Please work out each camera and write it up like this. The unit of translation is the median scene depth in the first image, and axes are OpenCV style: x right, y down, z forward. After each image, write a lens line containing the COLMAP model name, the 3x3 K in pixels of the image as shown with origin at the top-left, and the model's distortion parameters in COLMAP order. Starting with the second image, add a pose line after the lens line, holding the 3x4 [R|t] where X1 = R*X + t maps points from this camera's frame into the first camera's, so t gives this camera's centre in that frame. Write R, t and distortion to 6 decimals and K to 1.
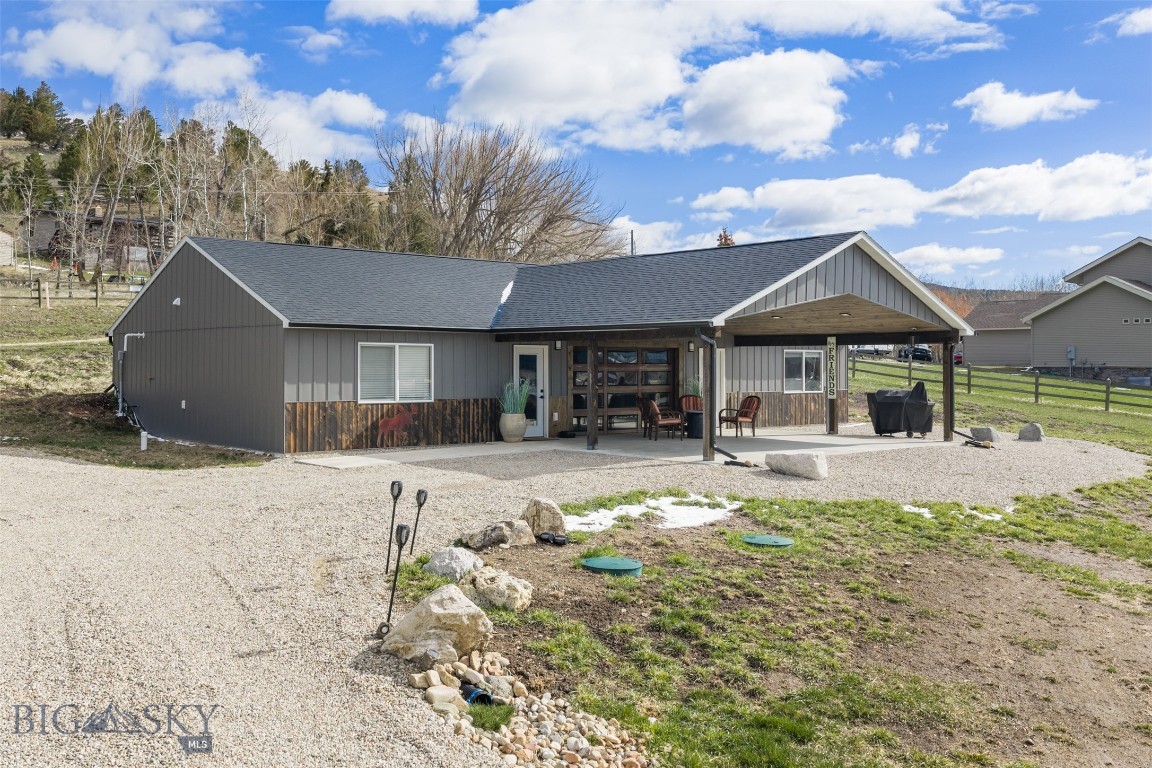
lens RADIAL K [[1135.4, 0, 576.0], [0, 1135.4, 384.0], [0, 0, 1]] dist [0.000164, -0.001411]
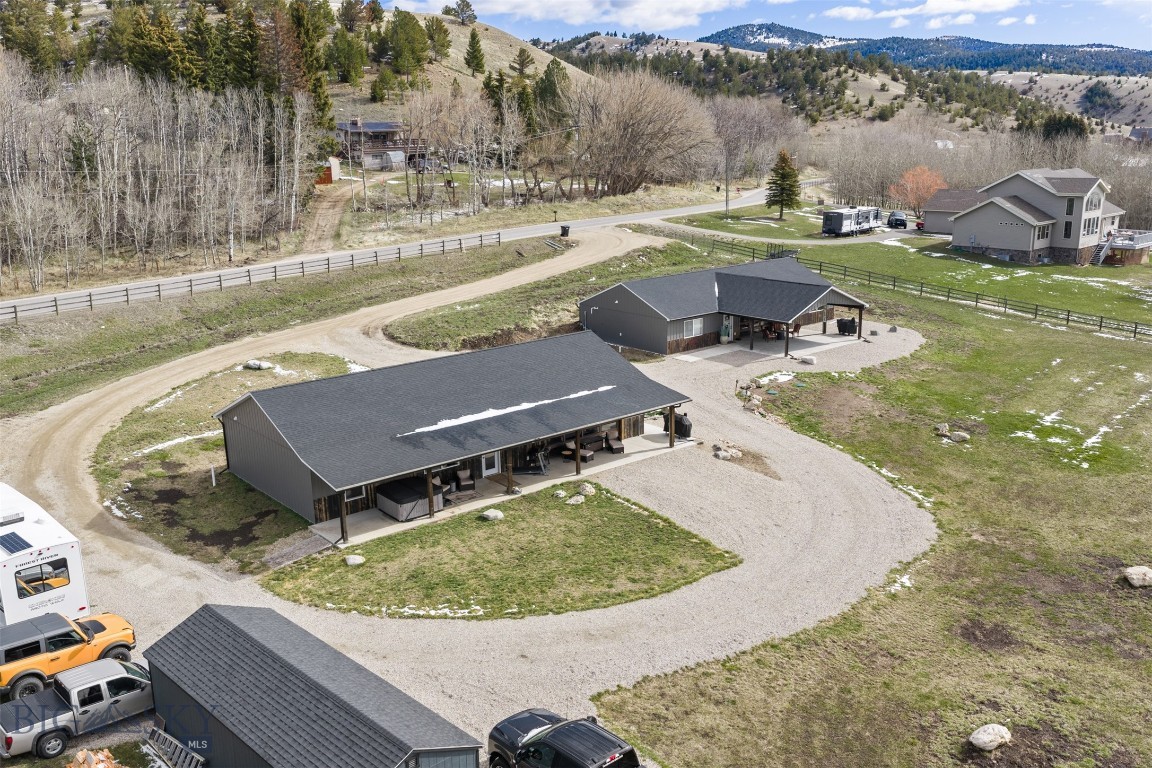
lens RADIAL K [[1135.4, 0, 576.0], [0, 1135.4, 384.0], [0, 0, 1]] dist [0.000164, -0.001411]
pose [[0.998794, -0.025086, -0.042214, -0.483524], [0.033618, 0.975936, 0.215451, -0.776676], [0.035793, -0.216610, 0.975602, -3.115658]]
